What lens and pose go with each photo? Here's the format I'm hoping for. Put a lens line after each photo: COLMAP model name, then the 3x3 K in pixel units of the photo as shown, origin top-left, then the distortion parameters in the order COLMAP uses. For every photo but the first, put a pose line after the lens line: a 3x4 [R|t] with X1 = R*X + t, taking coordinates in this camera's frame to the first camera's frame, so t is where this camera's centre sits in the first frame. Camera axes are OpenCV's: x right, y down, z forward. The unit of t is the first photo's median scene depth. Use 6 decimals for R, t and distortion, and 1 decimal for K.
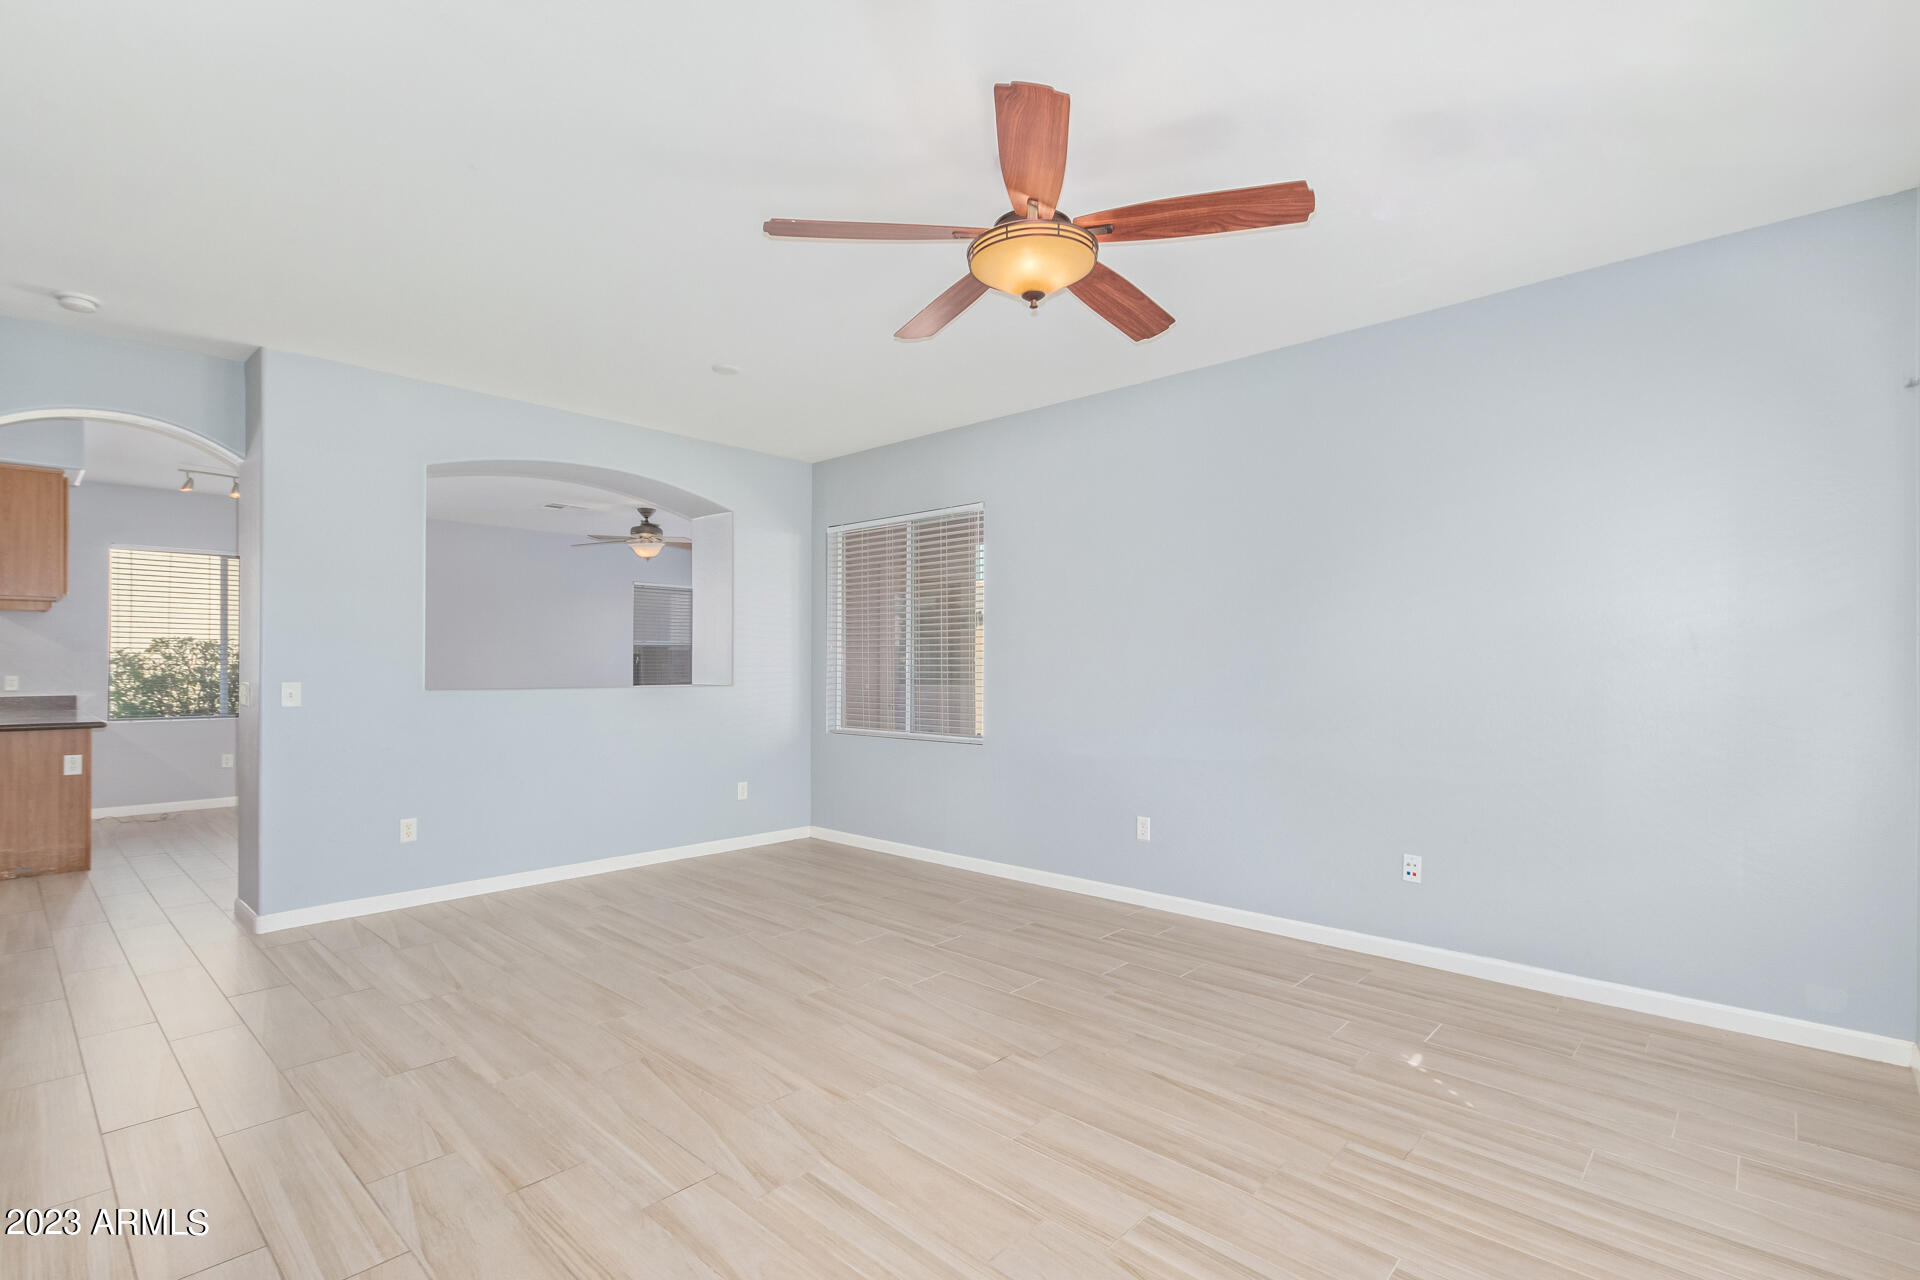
lens RADIAL K [[883.4, 0, 965.6], [0, 883.4, 659.9], [0, 0, 1]] dist [0.010035, -0.000278]
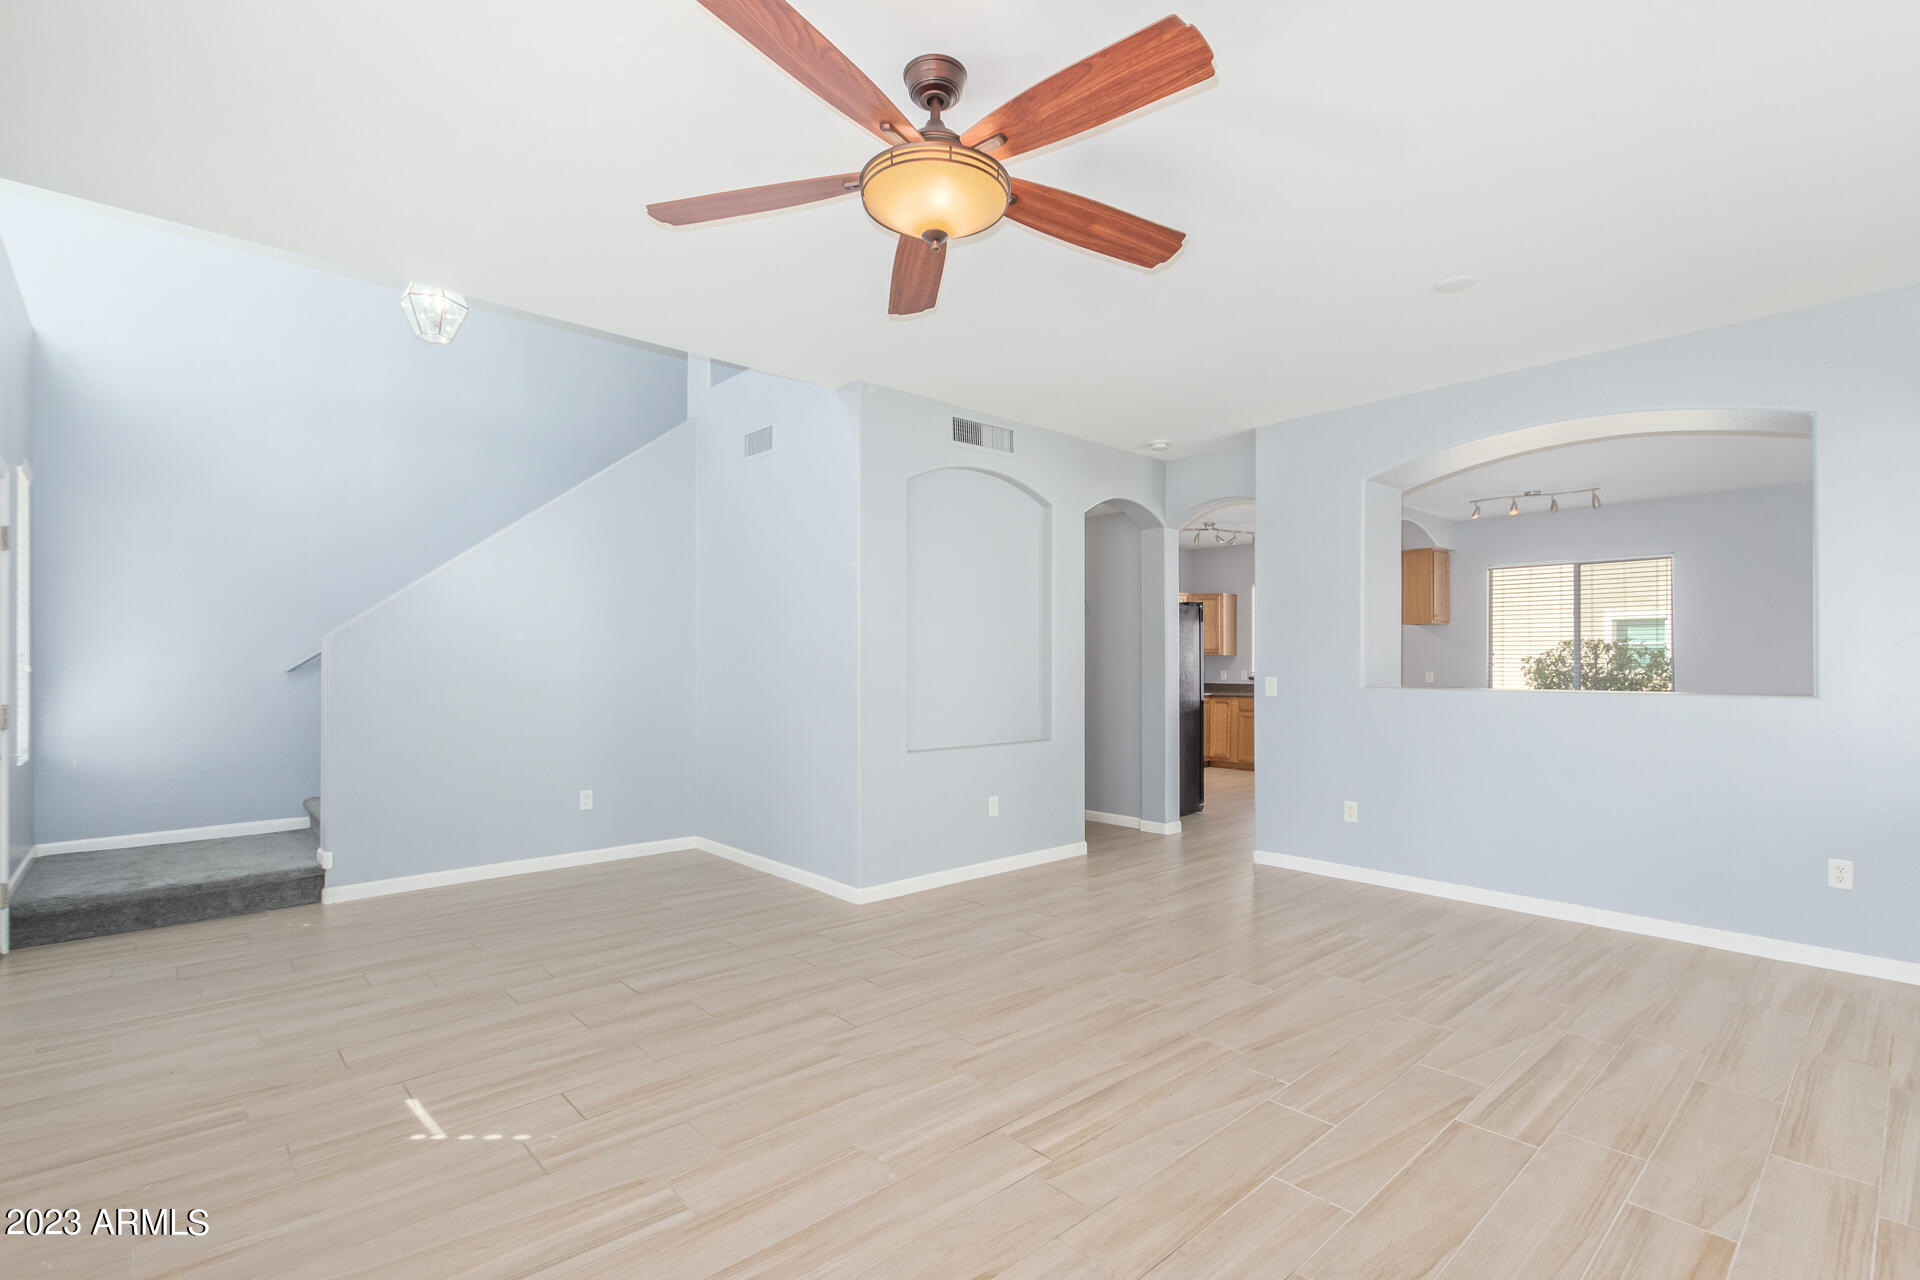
lens RADIAL K [[883.4, 0, 969.2], [0, 883.4, 650.7], [0, 0, 1]] dist [0.010035, -0.000278]
pose [[-0.084736, -0.017550, -0.996249, 0.711508], [0.006209, 0.999816, -0.018140, 0.009874], [0.996384, -0.007723, -0.084612, 0.840948]]
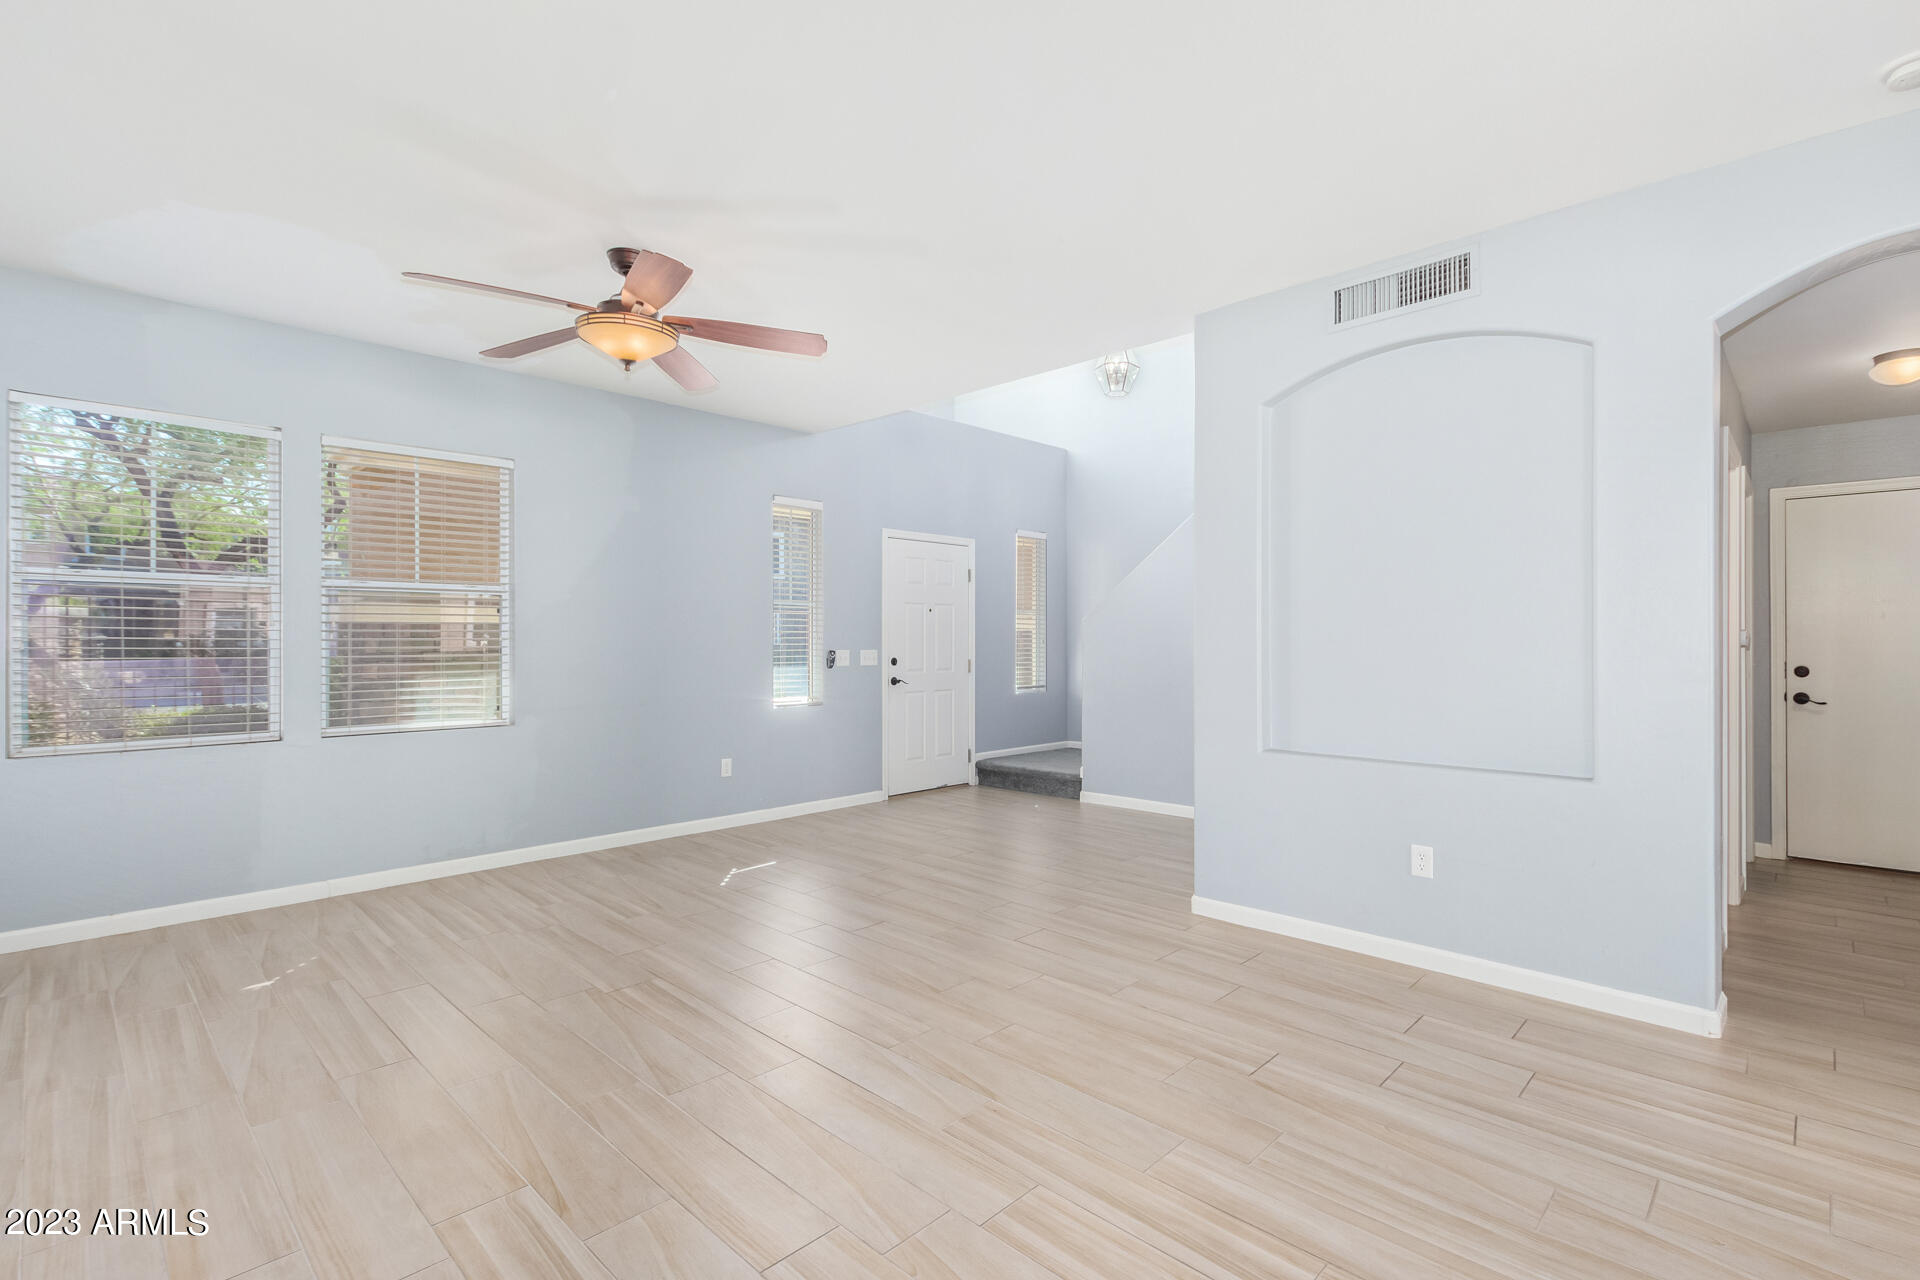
lens RADIAL K [[883.4, 0, 959.9], [0, 883.4, 633.9], [0, 0, 1]] dist [0.010035, -0.000278]
pose [[-0.999525, 0.000468, 0.030821, -0.354998], [0.000013, 0.999891, -0.014756, 0.014194], [-0.030825, -0.014749, -0.999416, 1.766469]]
